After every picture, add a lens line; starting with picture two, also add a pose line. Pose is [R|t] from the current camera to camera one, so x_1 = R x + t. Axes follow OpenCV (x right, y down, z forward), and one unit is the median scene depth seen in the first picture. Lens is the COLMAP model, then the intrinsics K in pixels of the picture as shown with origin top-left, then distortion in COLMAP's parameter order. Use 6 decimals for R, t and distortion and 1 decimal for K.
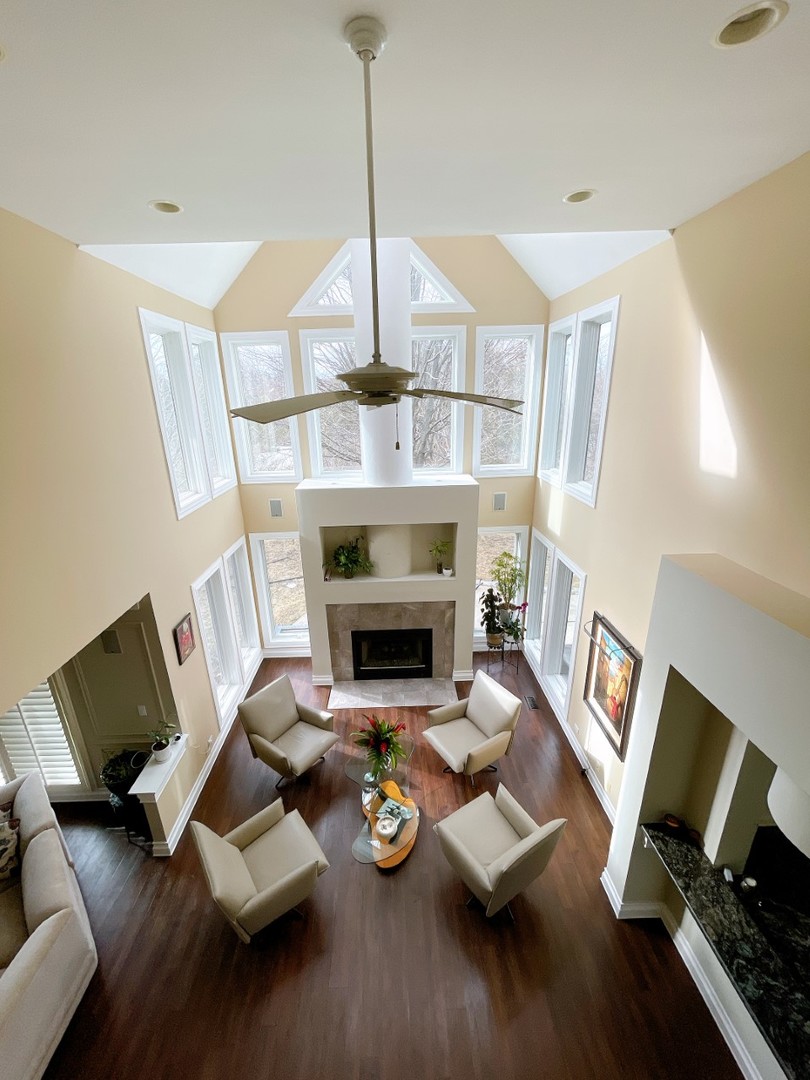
lens RADIAL K [[434.1, 0, 398.0], [0, 434.1, 535.7], [0, 0, 1]] dist [-0.000718, 0.000029]
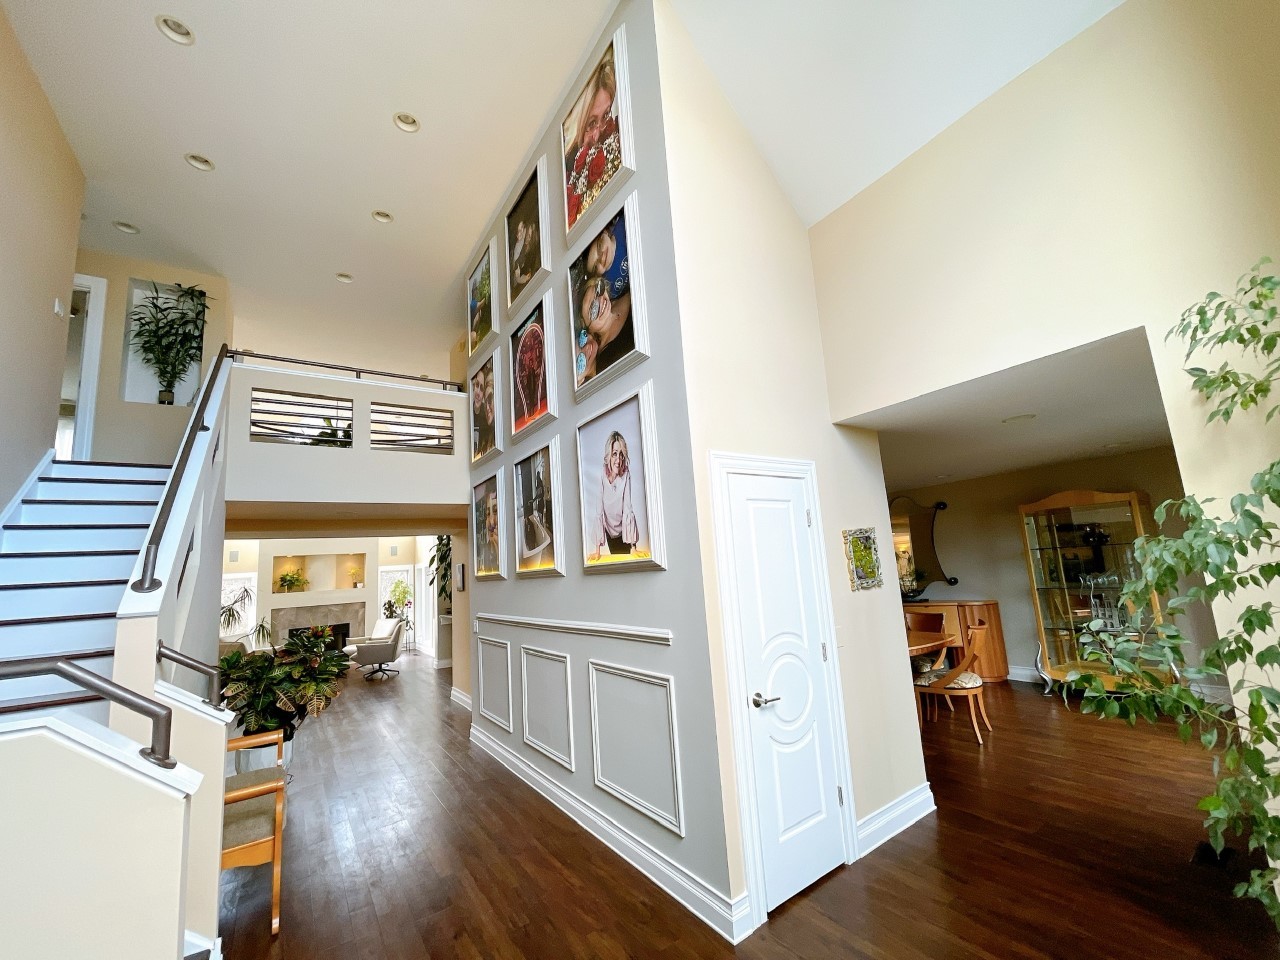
lens RADIAL K [[514.4, 0, 639.5], [0, 514.4, 485.4], [0, 0, 1]] dist [-0.000718, 0.000029]
pose [[0.836716, 0.051731, 0.545188, -0.090462], [0.220809, 0.879150, -0.422301, 0.836147], [-0.501148, 0.473729, 0.724176, -1.205522]]
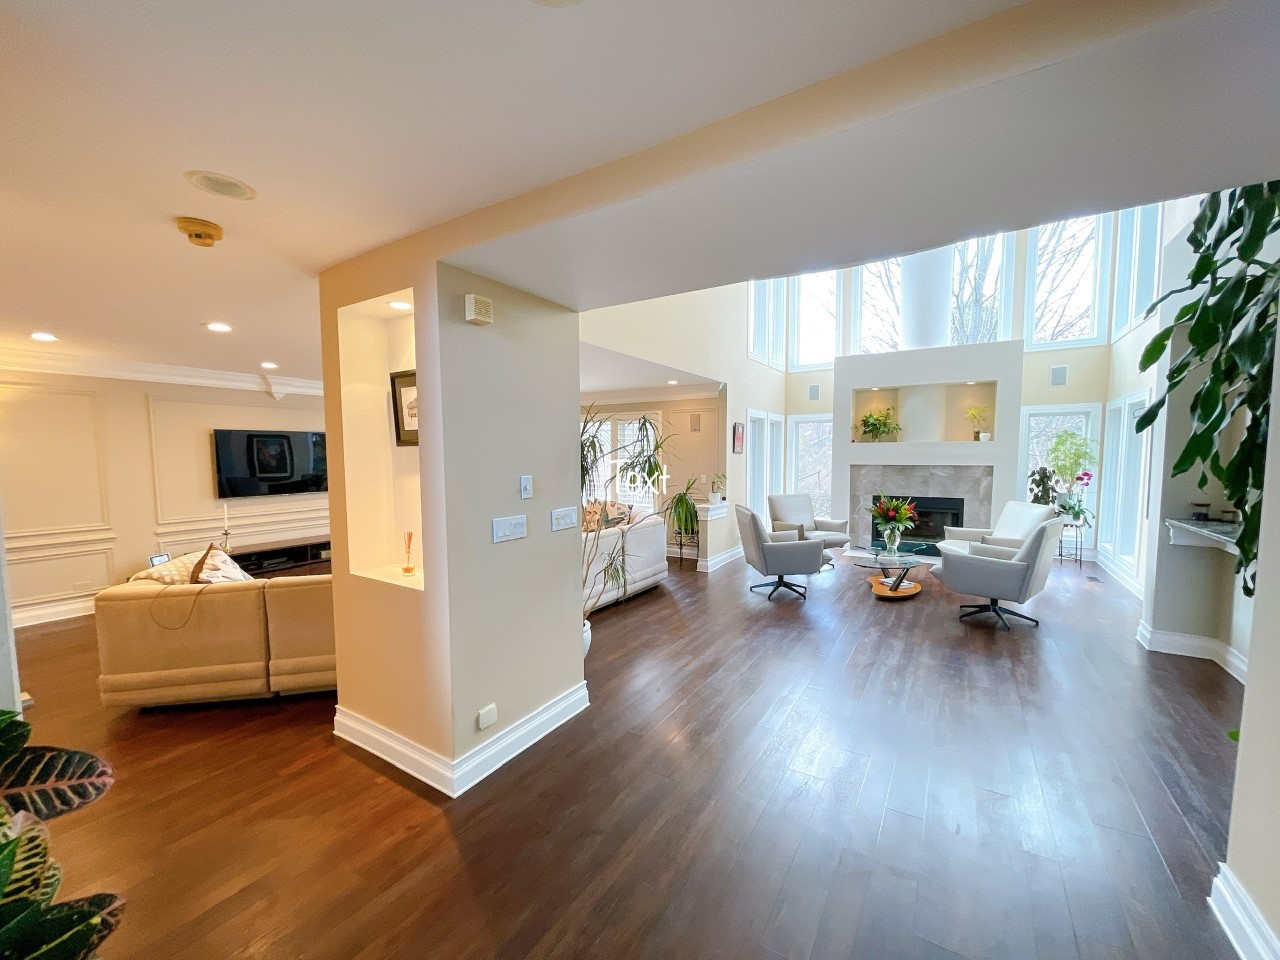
lens RADIAL K [[514.4, 0, 642.3], [0, 514.4, 492.7], [0, 0, 1]] dist [-0.000718, 0.000029]
pose [[0.839135, 0.060076, -0.540595, 0.099284], [-0.184665, 0.966315, -0.179259, 0.556977], [0.511616, 0.250252, 0.821963, -0.321133]]
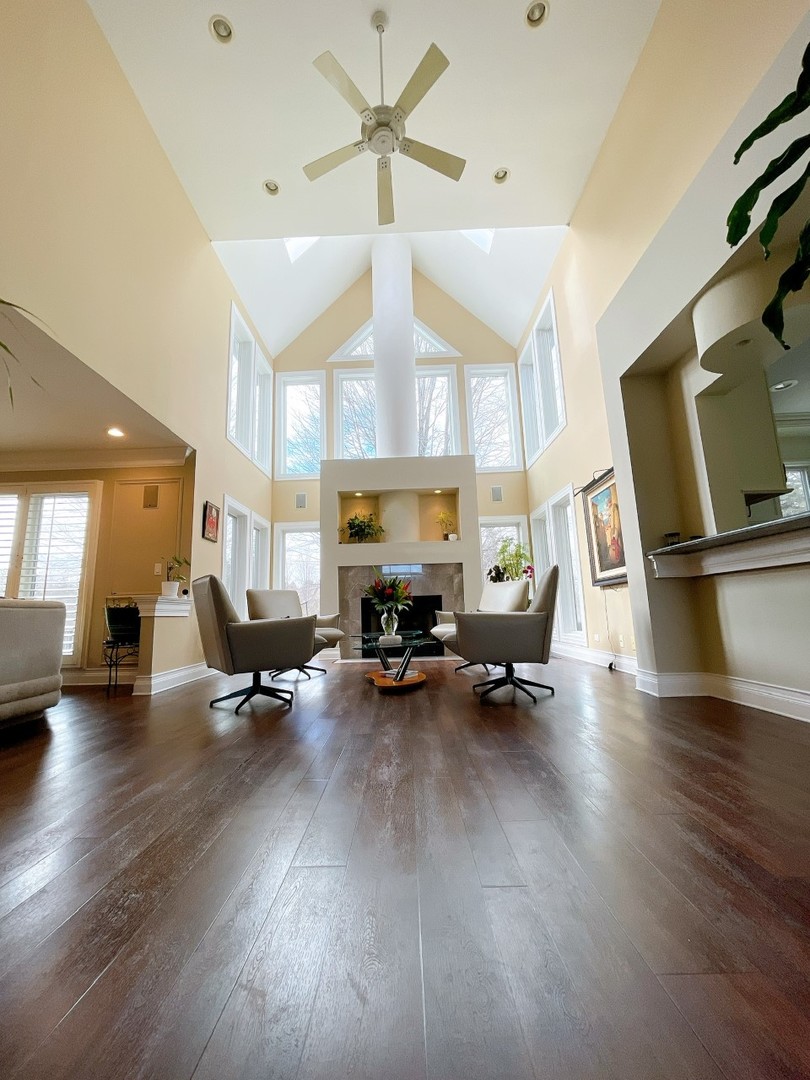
lens RADIAL K [[434.1, 0, 395.5], [0, 434.1, 535.3], [0, 0, 1]] dist [-0.000718, 0.000029]
pose [[0.999017, -0.014542, -0.041875, 0.016736], [-0.007178, 0.879131, -0.476526, 0.590475], [0.043743, 0.476358, 0.878162, 0.048002]]
